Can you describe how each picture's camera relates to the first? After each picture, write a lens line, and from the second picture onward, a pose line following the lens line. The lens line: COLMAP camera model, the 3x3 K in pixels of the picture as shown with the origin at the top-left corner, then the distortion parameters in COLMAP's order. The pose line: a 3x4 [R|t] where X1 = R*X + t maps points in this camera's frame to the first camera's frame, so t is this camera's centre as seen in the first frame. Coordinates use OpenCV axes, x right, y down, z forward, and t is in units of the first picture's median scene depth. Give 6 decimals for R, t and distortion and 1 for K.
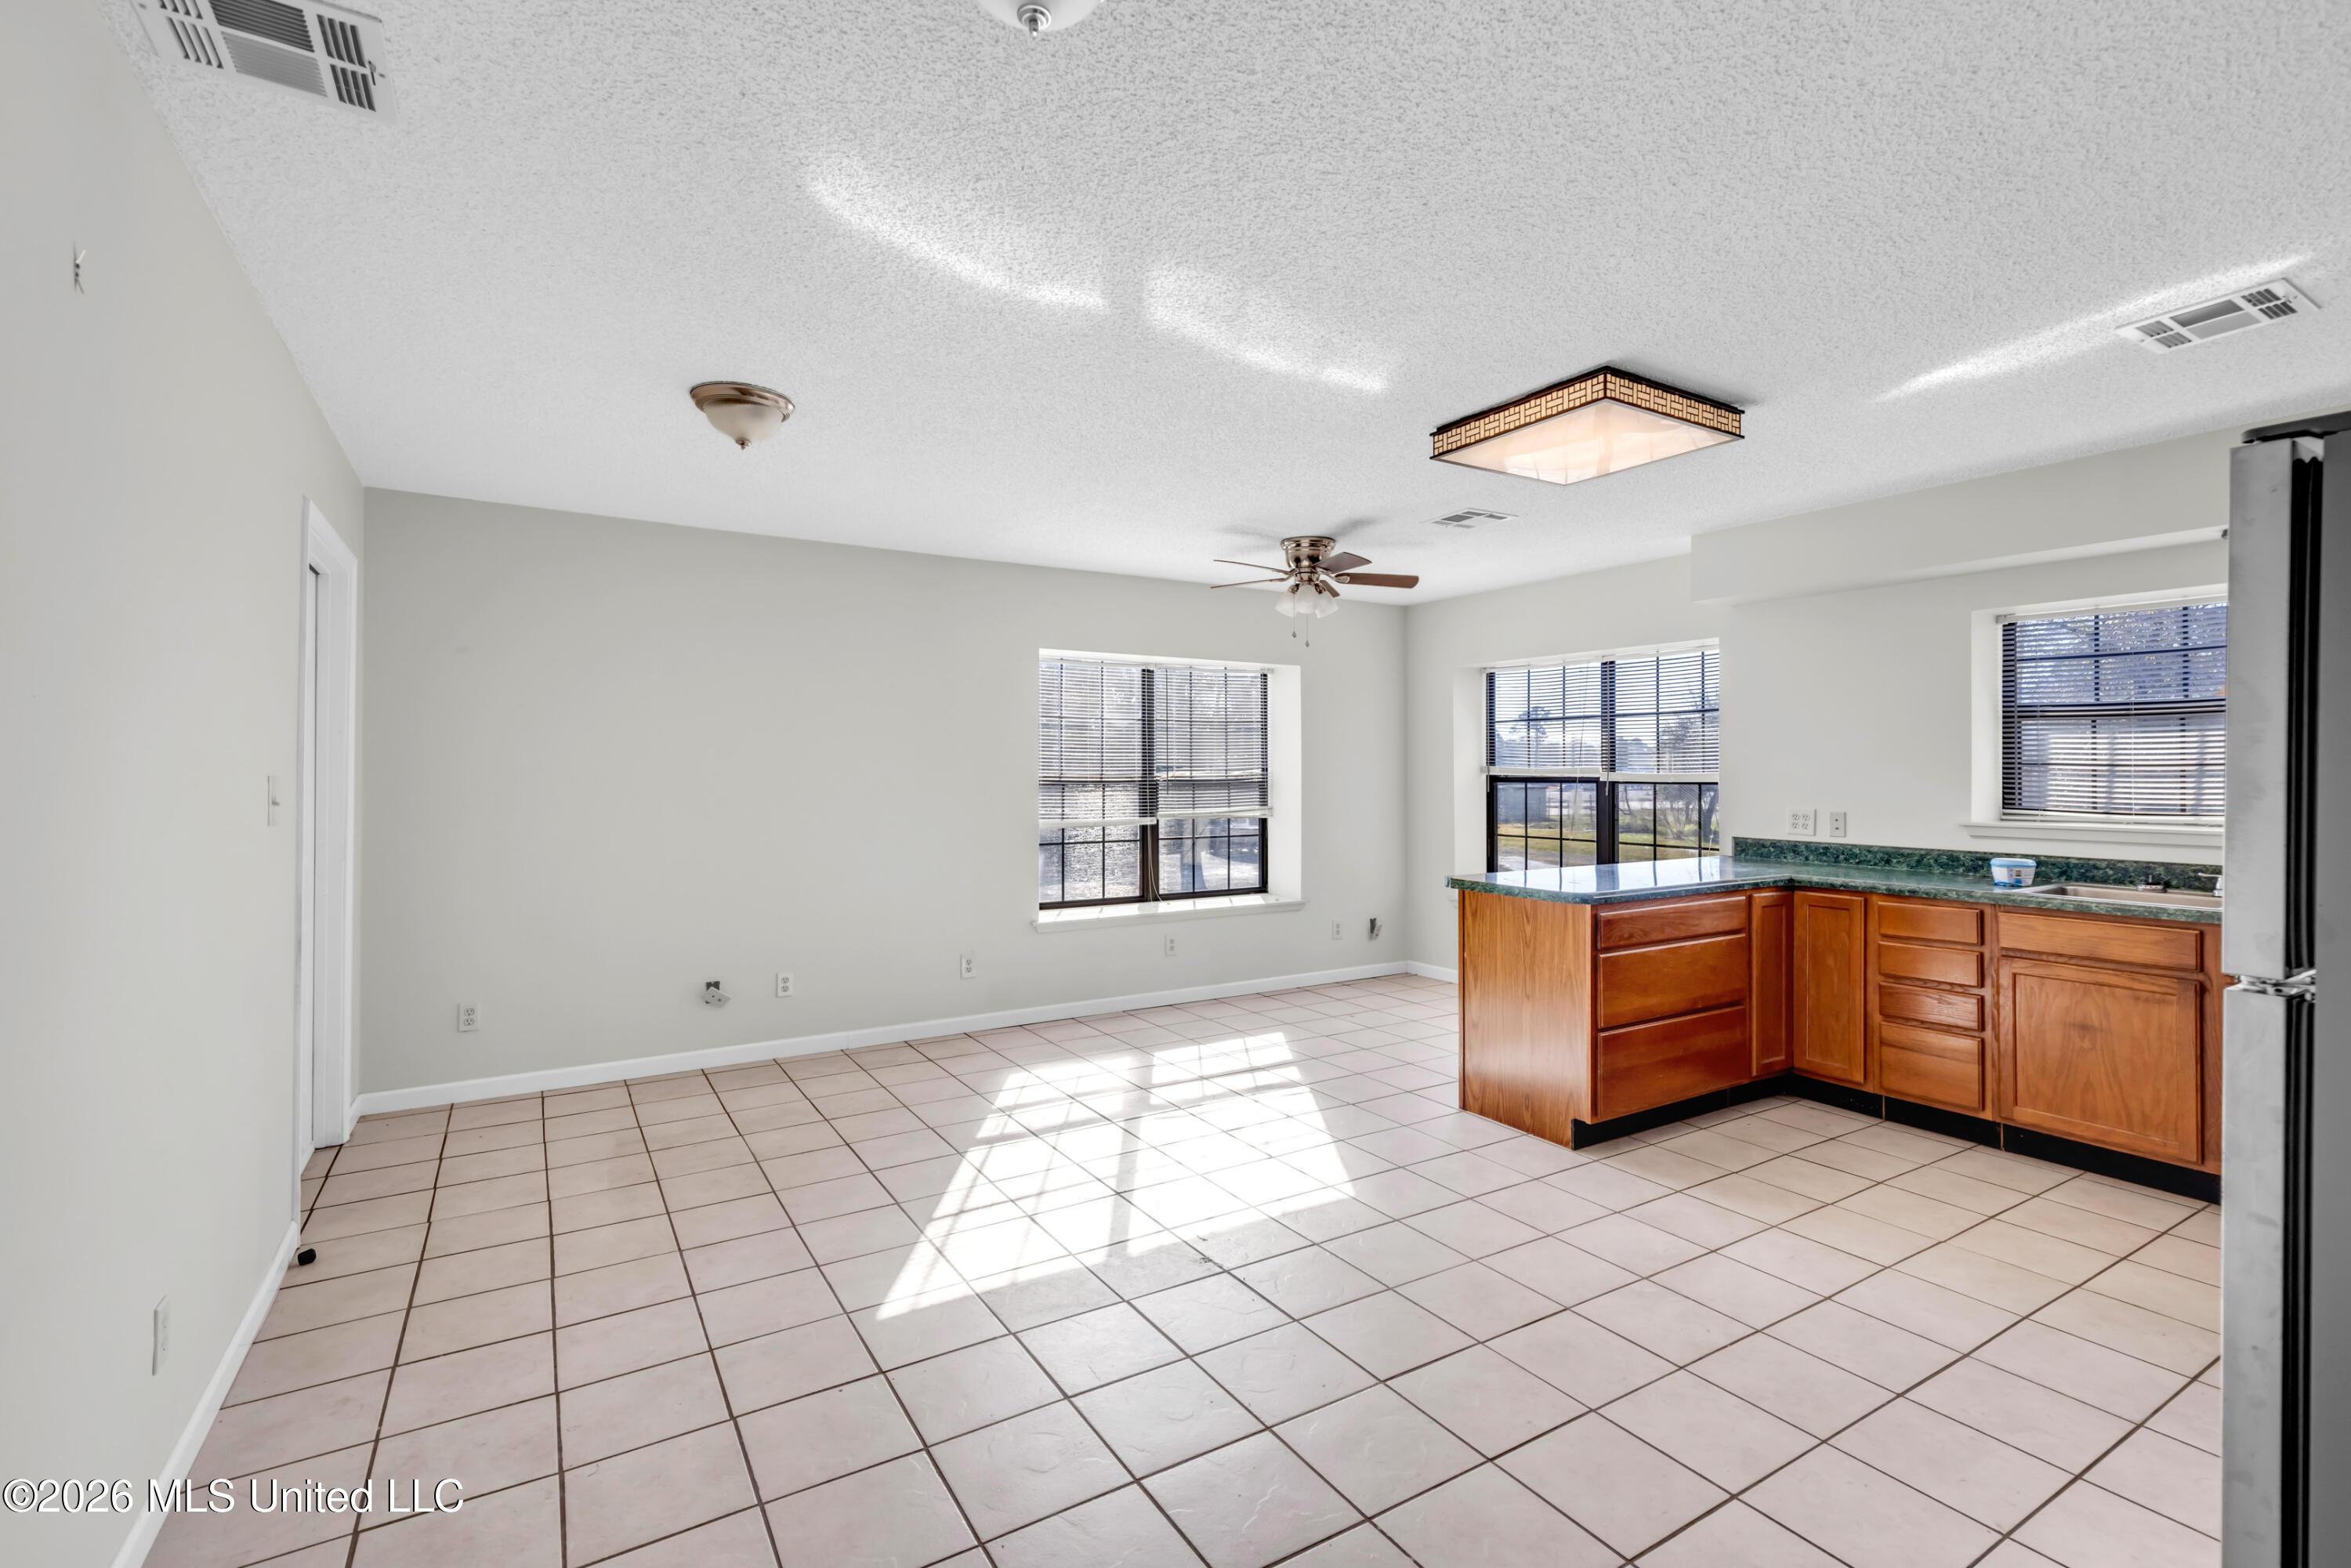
lens RADIAL K [[1048.5, 0, 1176.8], [0, 1048.5, 762.3], [0, 0, 1]] dist [0.001649, 0.000394]
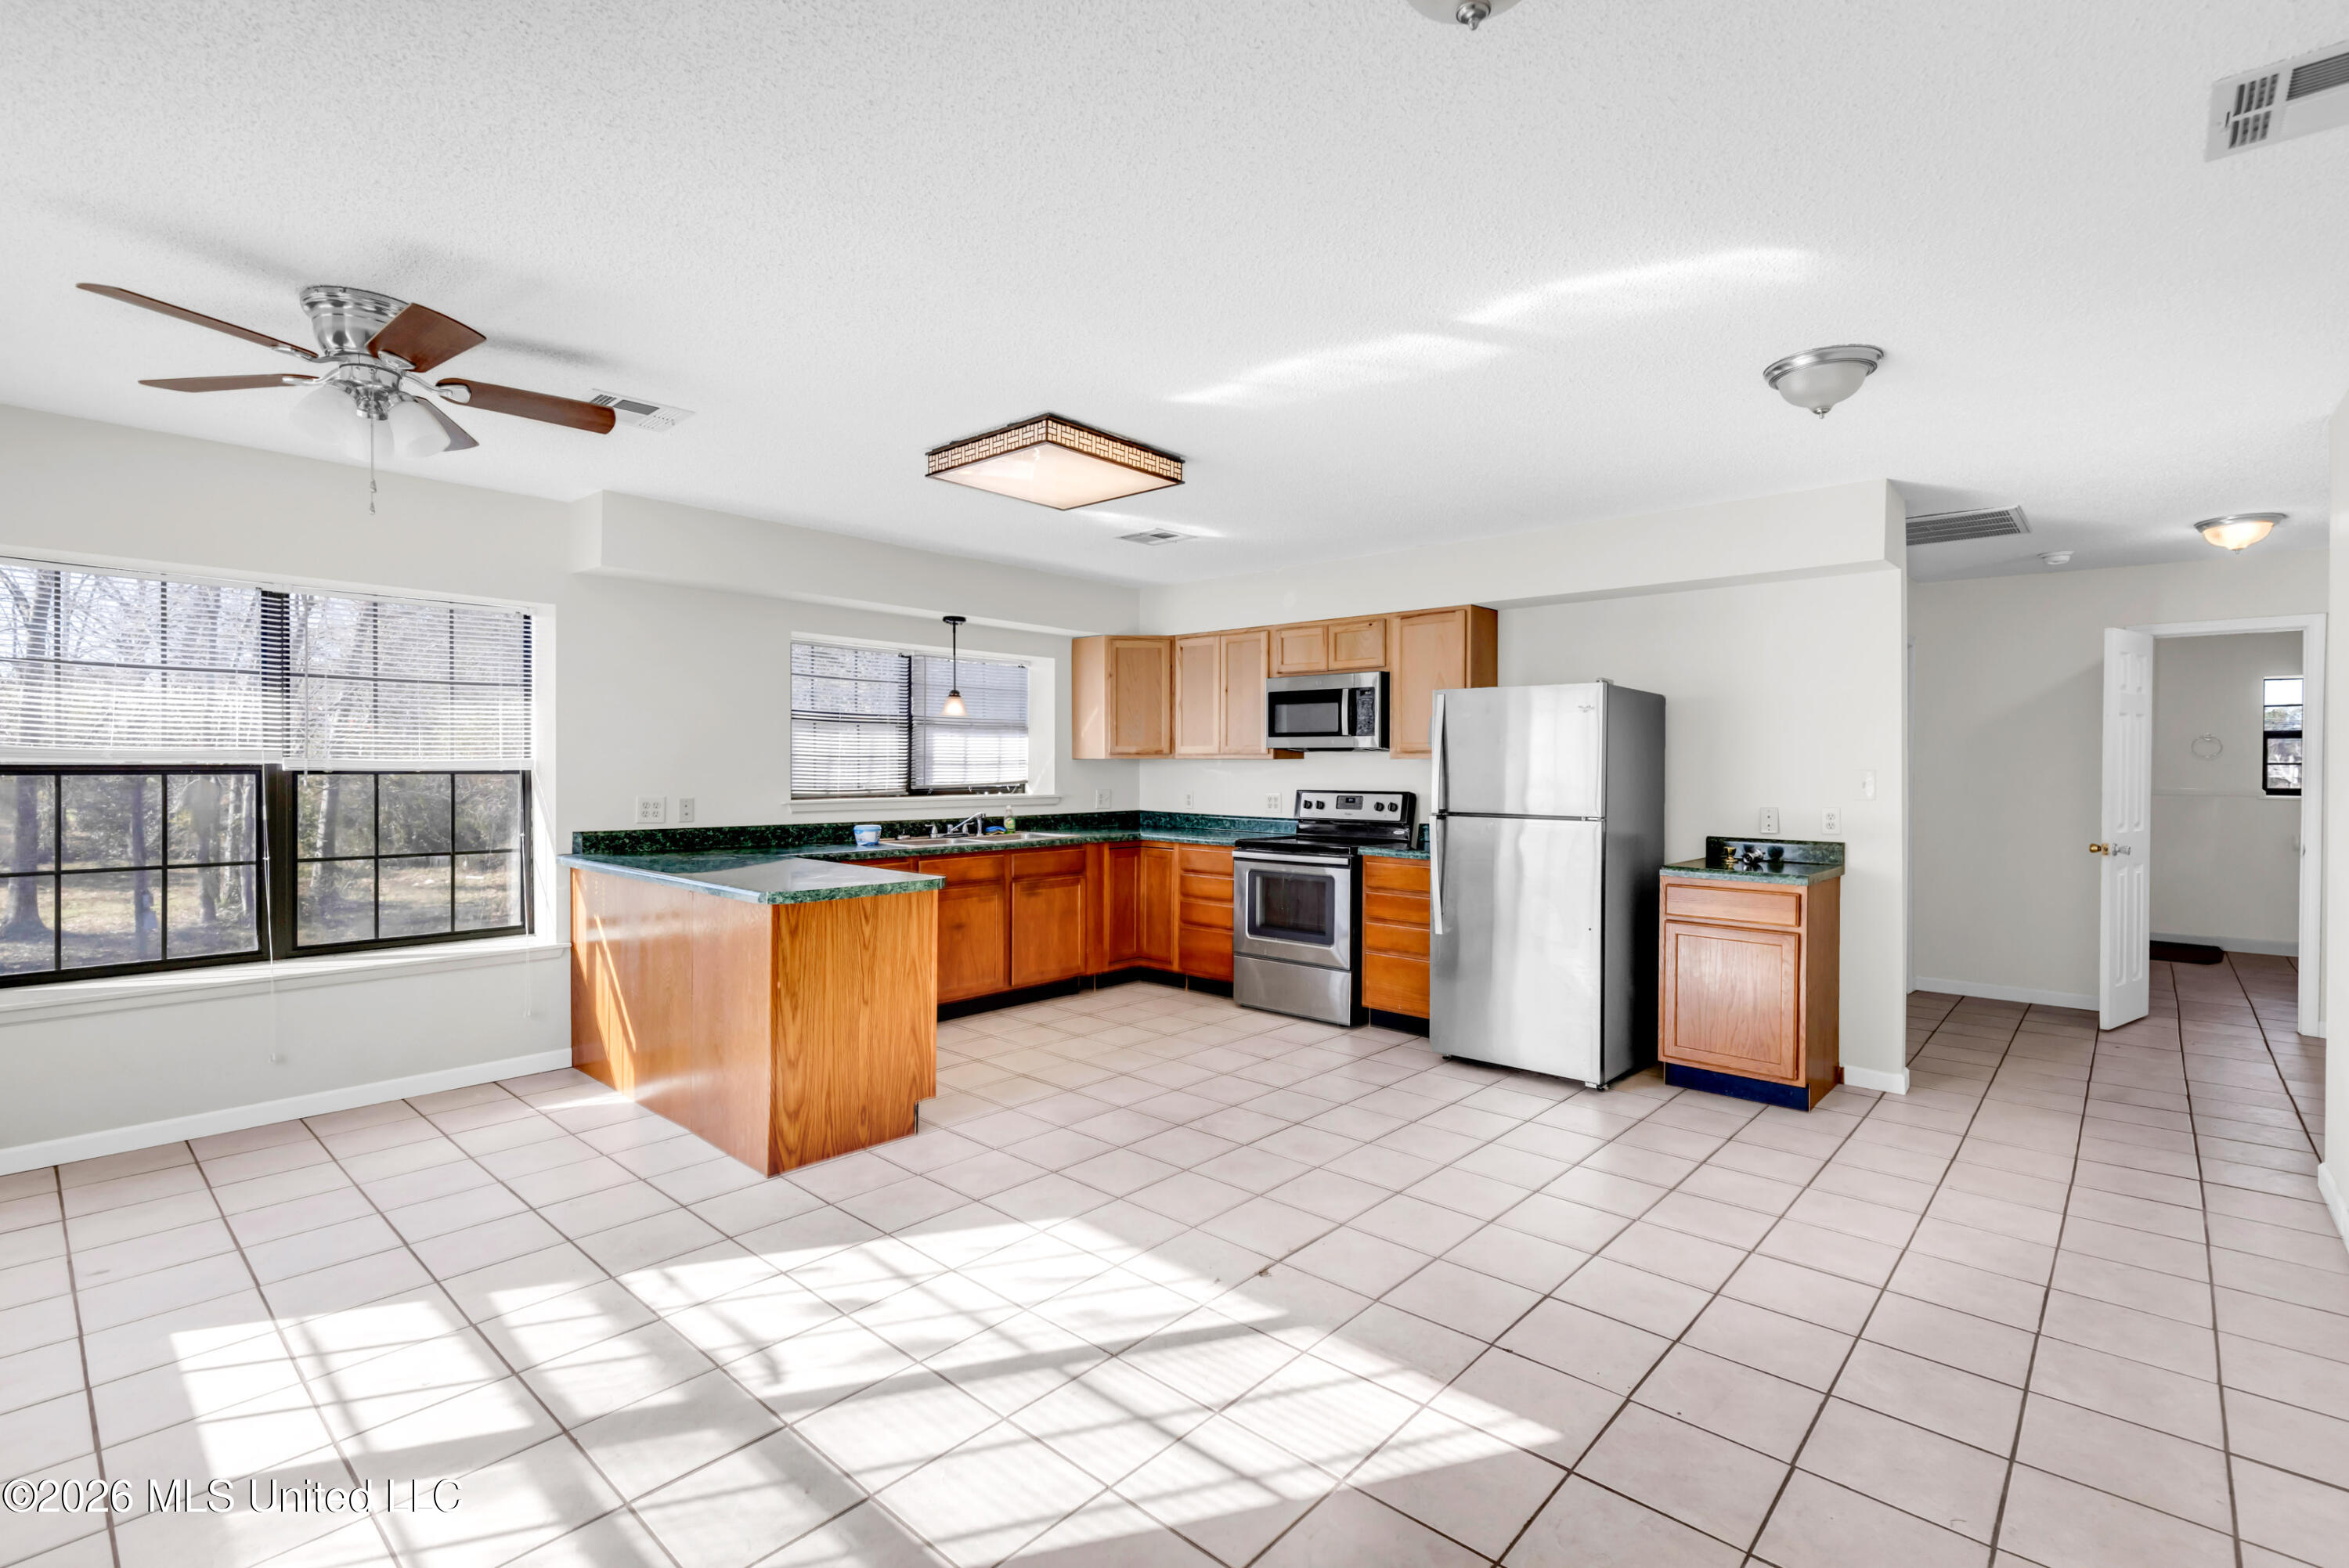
lens RADIAL K [[1069.3, 0, 1184.9], [0, 1069.3, 772.6], [0, 0, 1]] dist [0.001461, 0.000147]
pose [[-0.282116, -0.009095, 0.959337, -0.665300], [-0.014711, 0.999879, 0.005153, 0.010630], [-0.959267, -0.012659, -0.282216, 1.016665]]
